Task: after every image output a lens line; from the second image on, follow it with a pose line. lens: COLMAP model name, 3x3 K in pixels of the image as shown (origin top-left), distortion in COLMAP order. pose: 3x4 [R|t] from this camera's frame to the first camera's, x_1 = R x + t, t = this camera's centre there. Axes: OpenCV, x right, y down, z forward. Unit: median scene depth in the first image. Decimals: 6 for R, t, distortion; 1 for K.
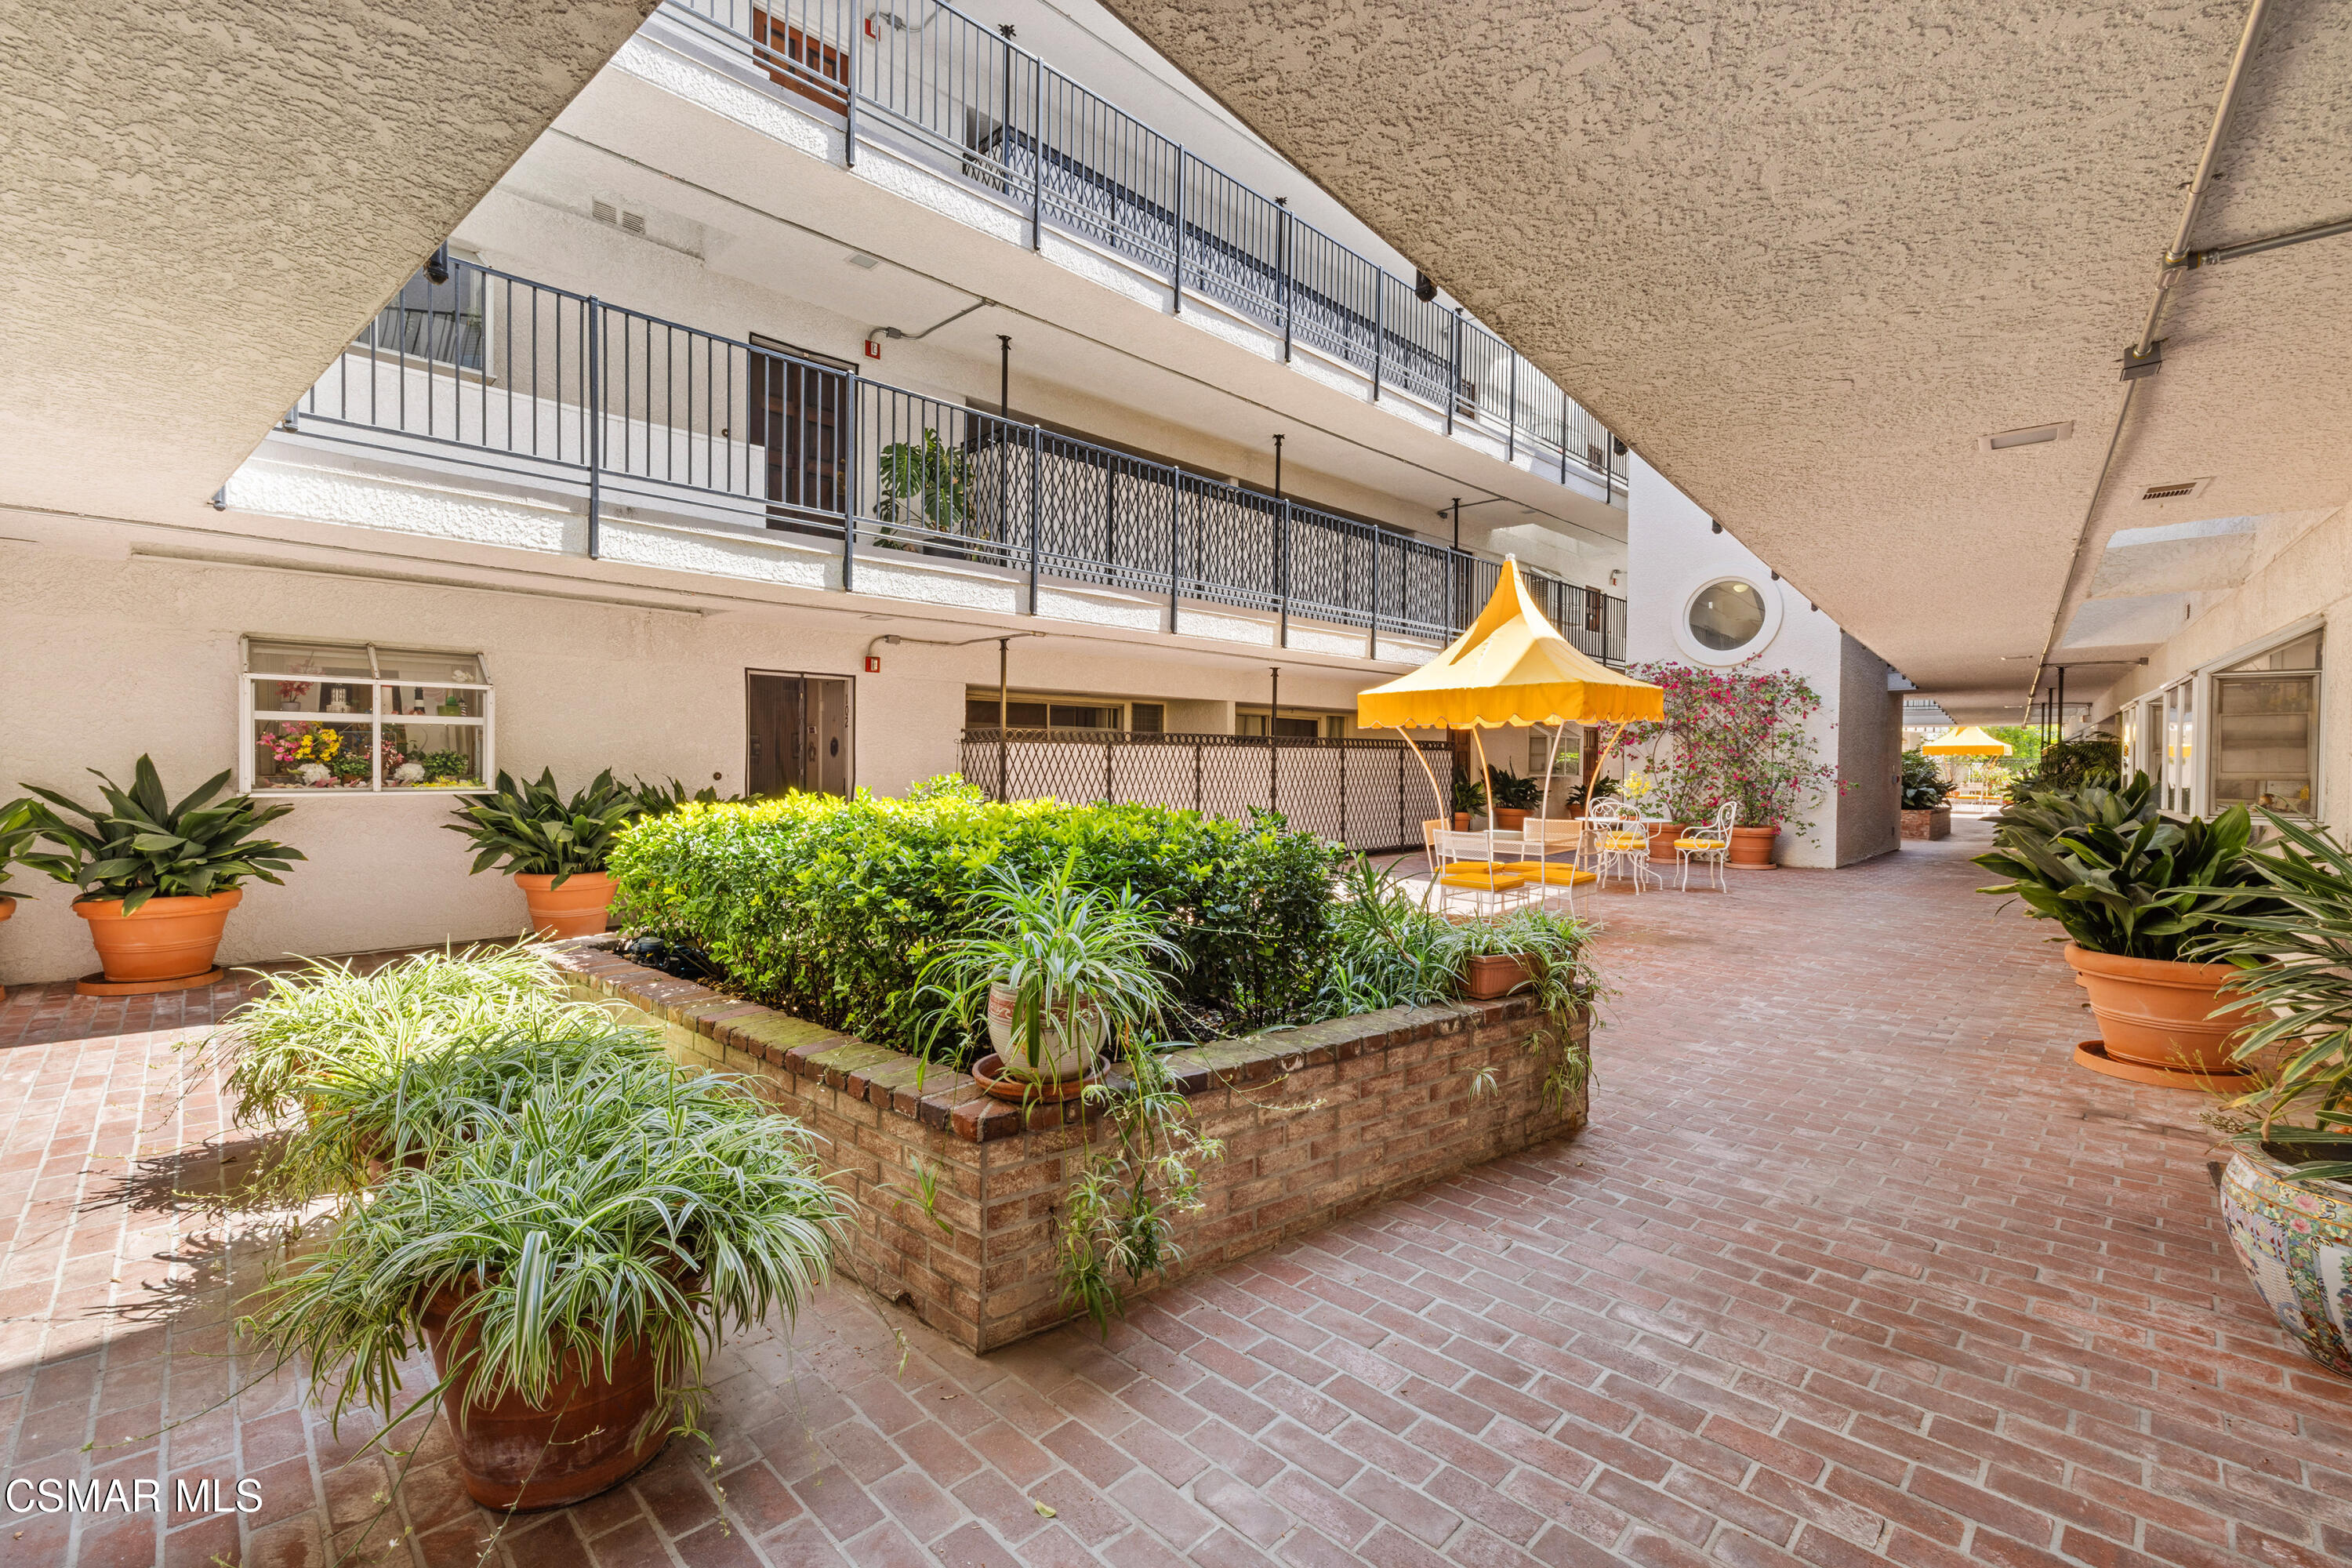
lens RADIAL K [[1005.2, 0, 1163.9], [0, 1005.2, 772.7], [0, 0, 1]] dist [-0.002622, 0.000544]
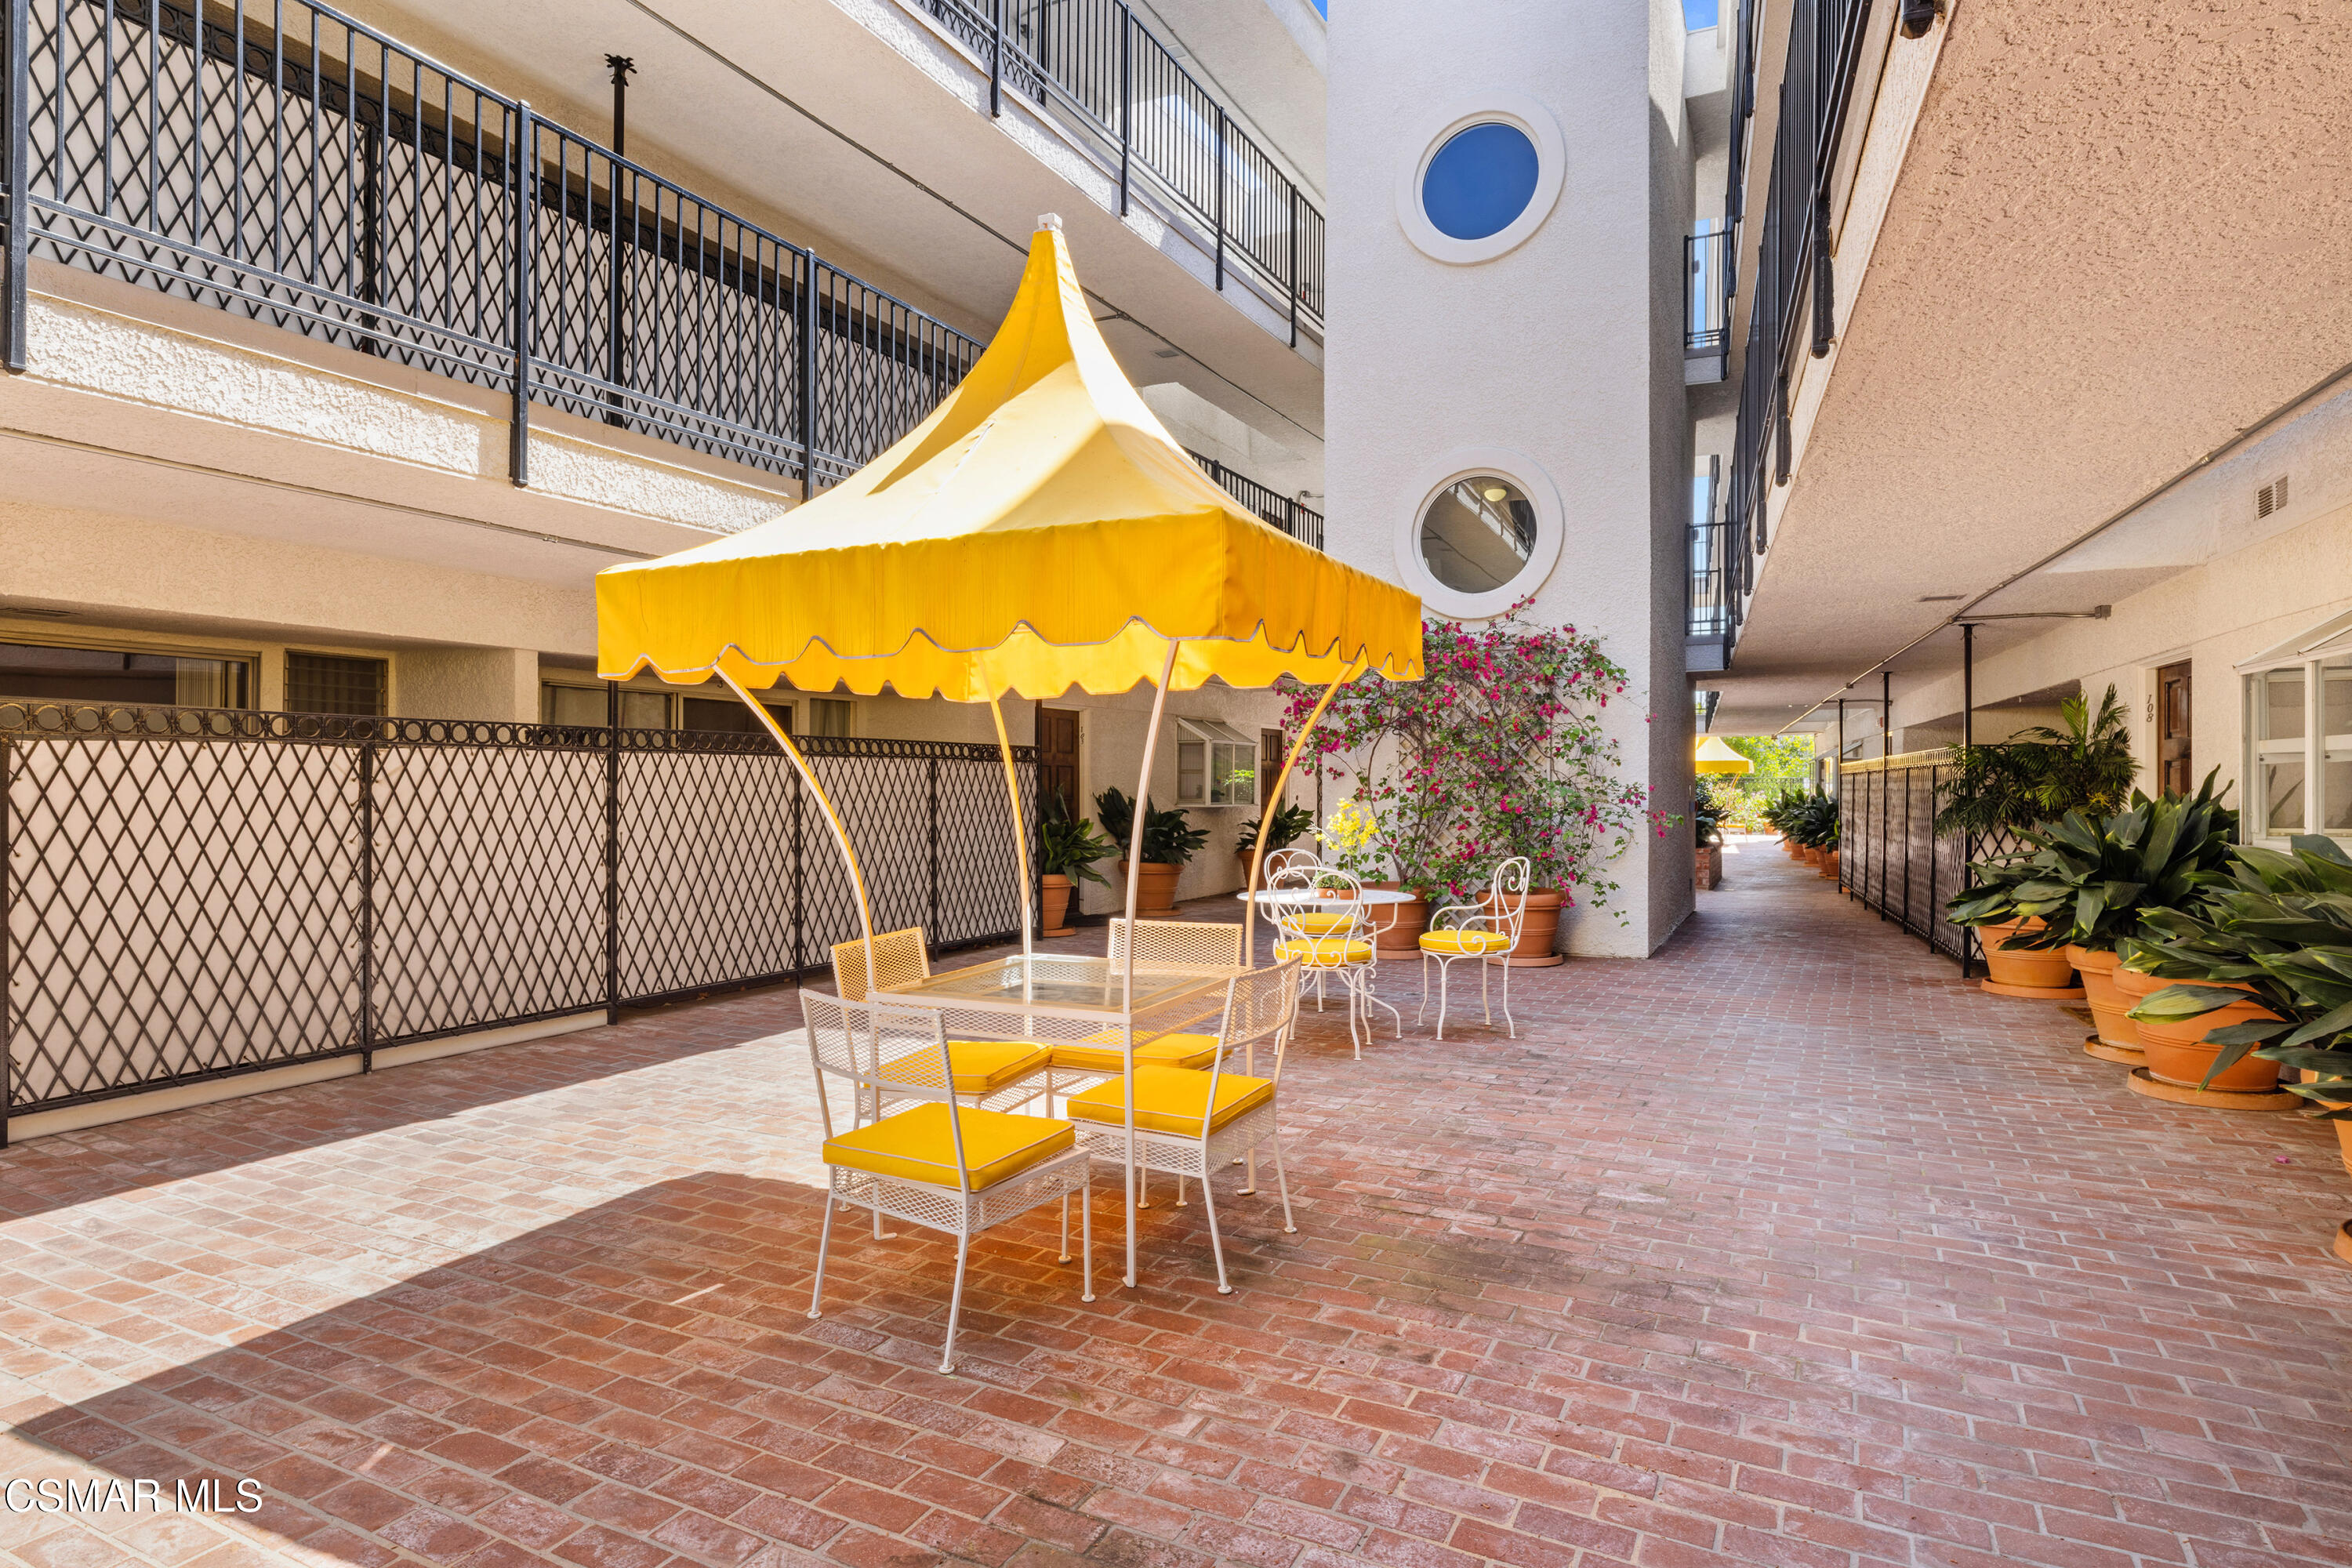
lens RADIAL K [[1277.8, 0, 1173.9], [0, 1277.8, 780.5], [0, 0, 1]] dist [0.003088, 0.000101]
pose [[0.949056, -0.003913, 0.315084, 0.159045], [0.008147, 0.999893, -0.012124, -0.003399], [-0.315003, 0.014073, 0.948986, 0.359829]]
